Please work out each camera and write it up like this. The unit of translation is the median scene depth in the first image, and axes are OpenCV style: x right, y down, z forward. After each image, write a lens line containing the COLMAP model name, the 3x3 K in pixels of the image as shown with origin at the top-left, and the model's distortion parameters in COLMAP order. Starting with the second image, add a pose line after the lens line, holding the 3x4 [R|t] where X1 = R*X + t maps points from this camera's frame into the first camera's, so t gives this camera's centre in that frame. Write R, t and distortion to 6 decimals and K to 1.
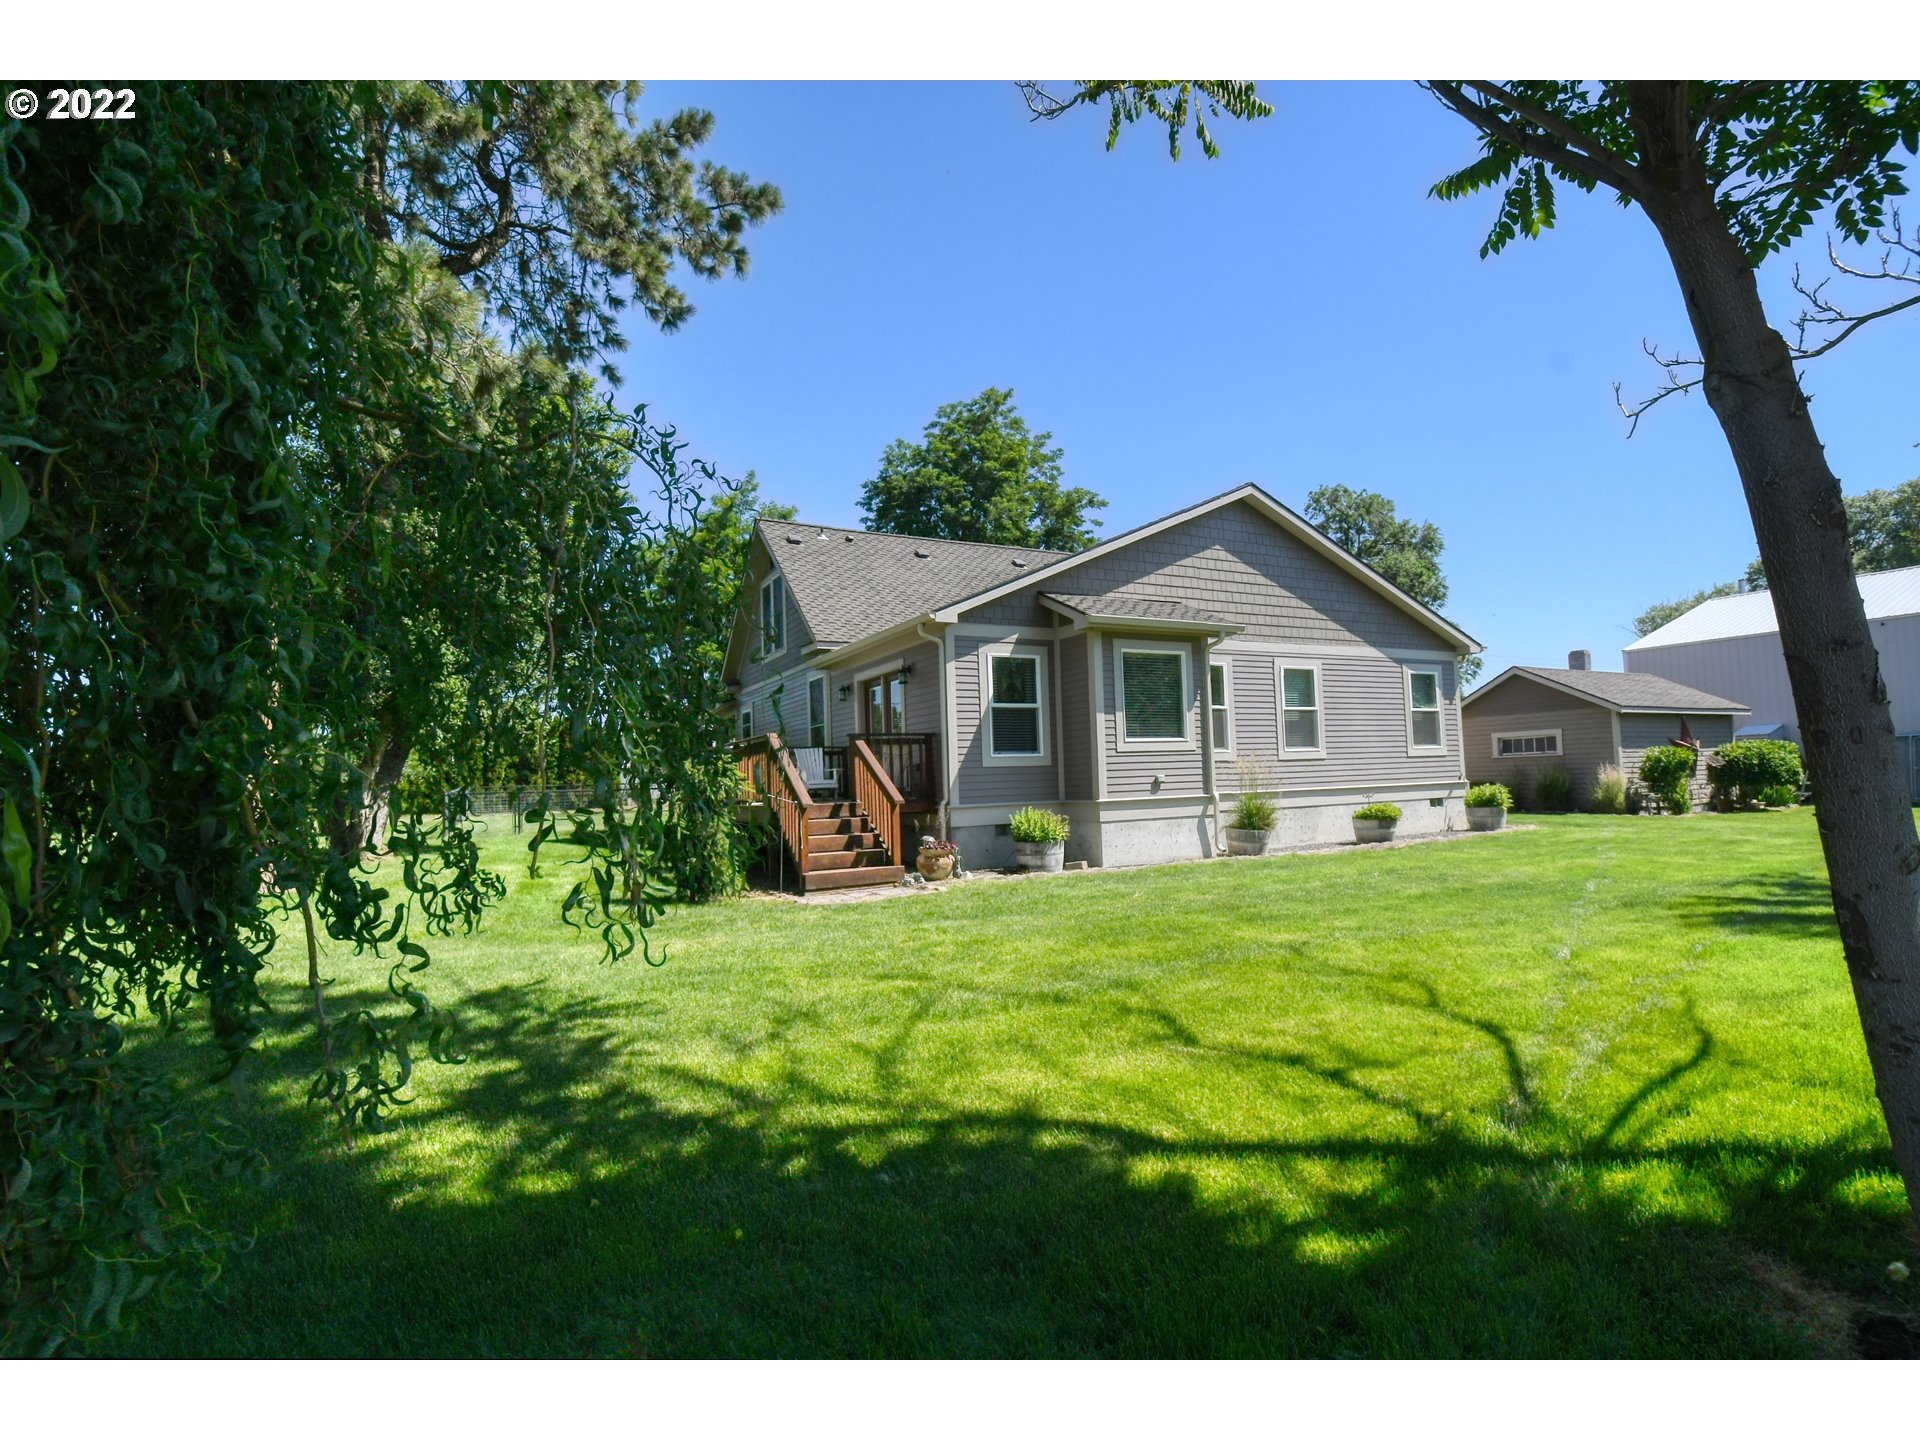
lens RADIAL K [[991.9, 0, 971.9], [0, 991.9, 702.5], [0, 0, 1]] dist [0.018675, -0.020384]
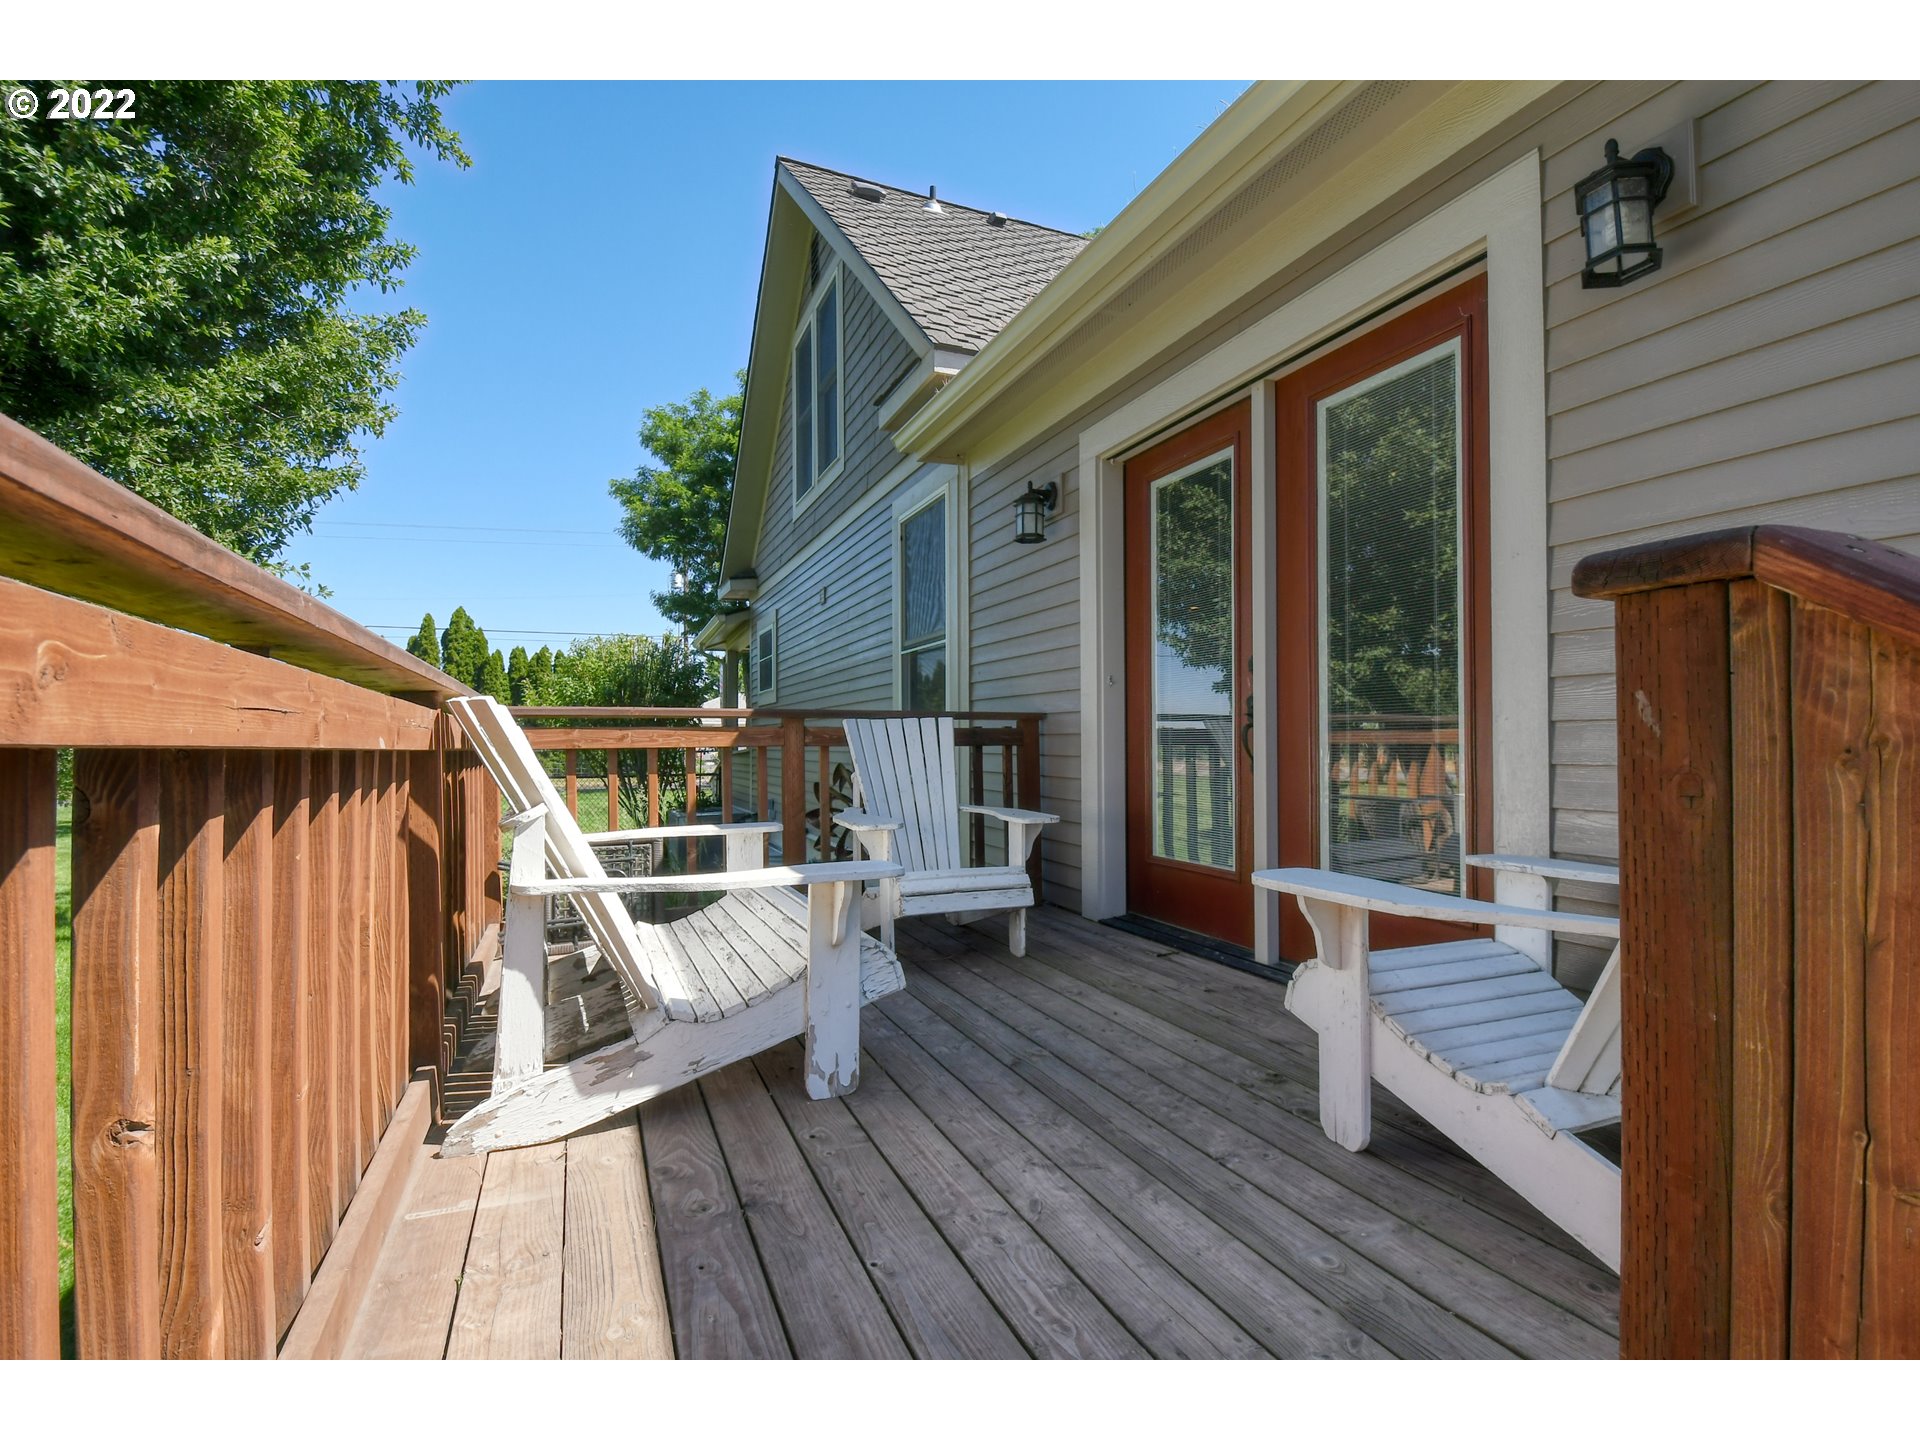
lens RADIAL K [[991.9, 0, 971.9], [0, 991.9, 702.5], [0, 0, 1]] dist [0.018675, -0.020384]
pose [[0.996059, 0.013898, -0.087599, -0.108934], [-0.010235, 0.999060, 0.042122, 0.025846], [0.088102, -0.041060, 0.995265, 0.661616]]
